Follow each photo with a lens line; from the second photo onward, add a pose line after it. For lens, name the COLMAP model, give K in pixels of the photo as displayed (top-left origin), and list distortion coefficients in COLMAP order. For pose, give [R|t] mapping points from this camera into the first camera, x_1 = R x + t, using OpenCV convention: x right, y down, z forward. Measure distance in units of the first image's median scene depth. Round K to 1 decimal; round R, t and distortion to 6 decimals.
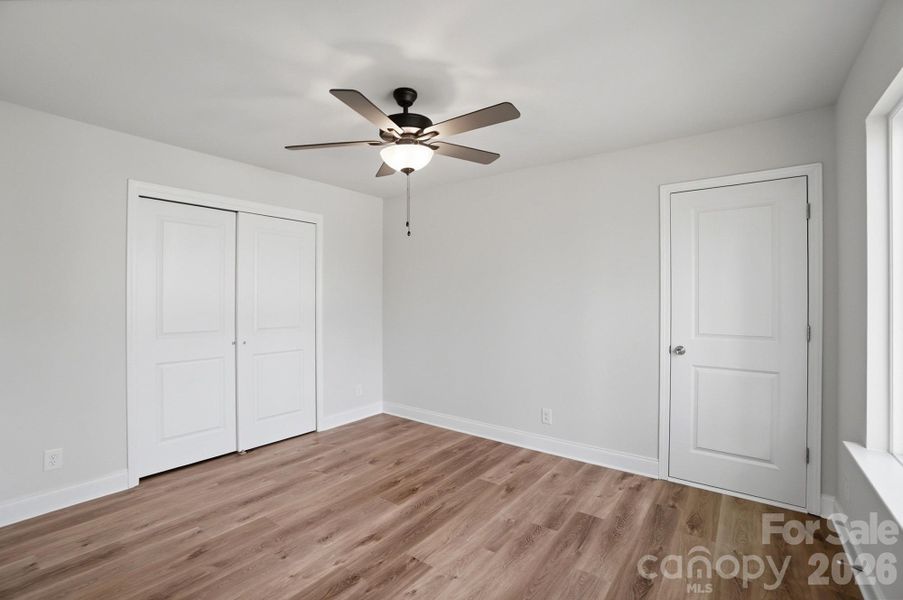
lens RADIAL K [[404.1, 0, 444.6], [0, 404.1, 299.4], [0, 0, 1]] dist [-0.043471, 0.008548]
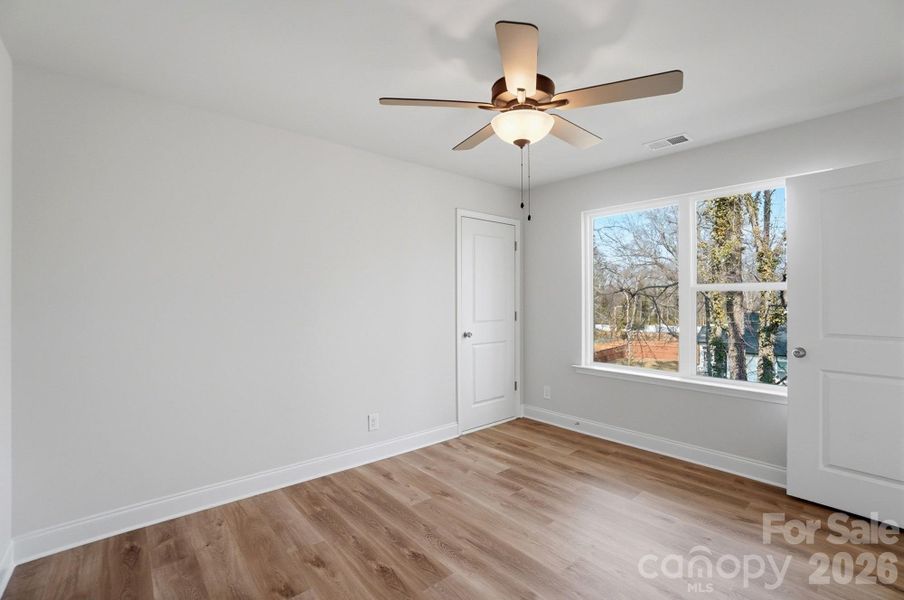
lens RADIAL K [[404.5, 0, 450.3], [0, 404.5, 299.2], [0, 0, 1]] dist [-0.043471, 0.008548]
pose [[0.206737, -0.004705, 0.978385, -0.763736], [0.002186, 0.999988, 0.004347, 0.003098], [-0.978394, 0.001240, 0.206745, 0.778948]]
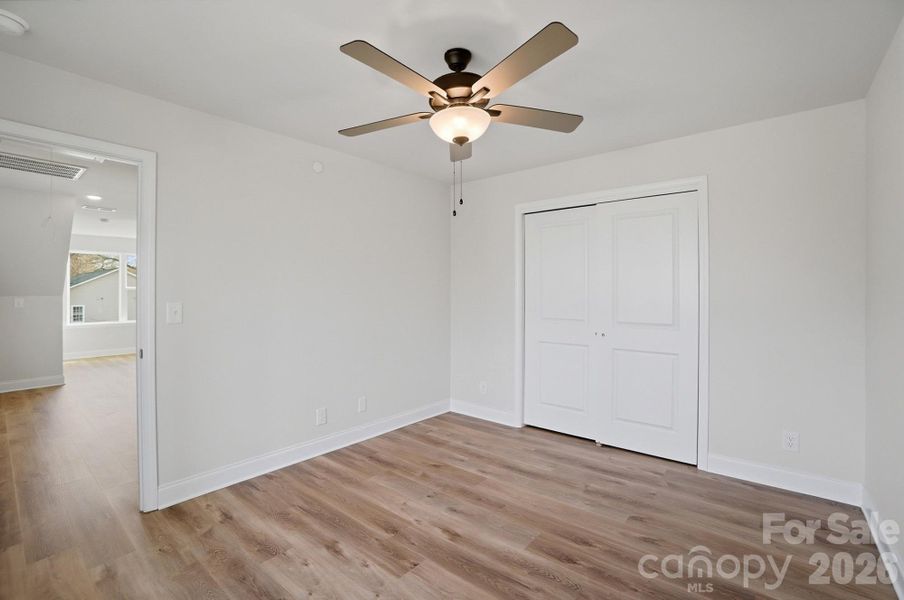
lens RADIAL K [[404.5, 0, 454.1], [0, 404.5, 299.2], [0, 0, 1]] dist [-0.043471, 0.008548]
pose [[-0.036884, 0.014439, -0.999215, 0.617806], [0.001253, 0.999895, 0.014403, 0.004248], [0.999319, -0.000721, -0.036899, 0.812868]]
